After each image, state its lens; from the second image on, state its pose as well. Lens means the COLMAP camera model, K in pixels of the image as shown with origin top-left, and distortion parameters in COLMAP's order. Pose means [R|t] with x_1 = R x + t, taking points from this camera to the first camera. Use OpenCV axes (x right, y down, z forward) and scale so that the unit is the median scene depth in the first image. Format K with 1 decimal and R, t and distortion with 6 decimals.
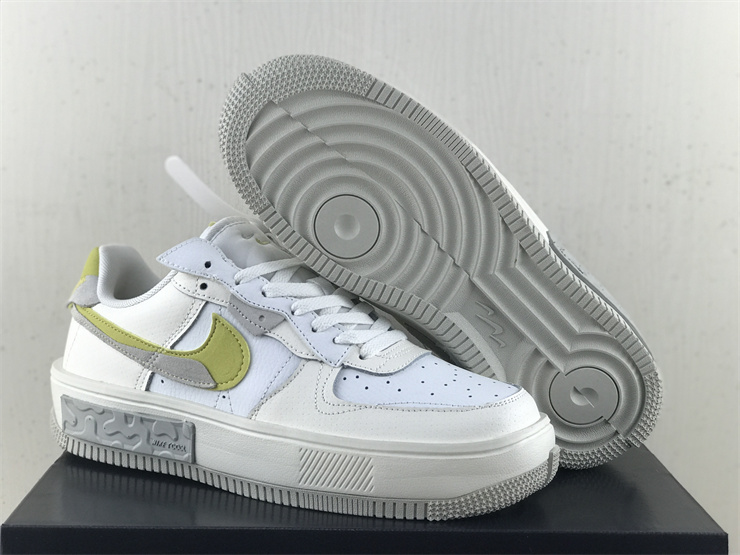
lens RADIAL K [[1245.2, 0, 365.0], [0, 1245.2, 283.6], [0, 0, 1]] dist [-0.042992, 0.000000]
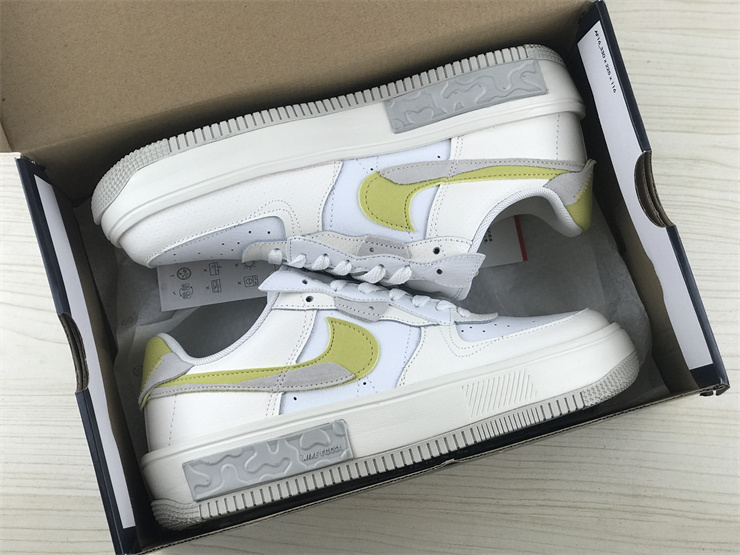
lens RADIAL K [[1245.2, 0, 366.0], [0, 1245.2, 274.2], [0, 0, 1]] dist [-0.042992, 0.000000]
pose [[0.869475, -0.194488, 0.454079, -0.577129], [0.357422, 0.882205, -0.306535, 0.334936], [-0.340974, 0.428822, 0.836569, 0.057130]]
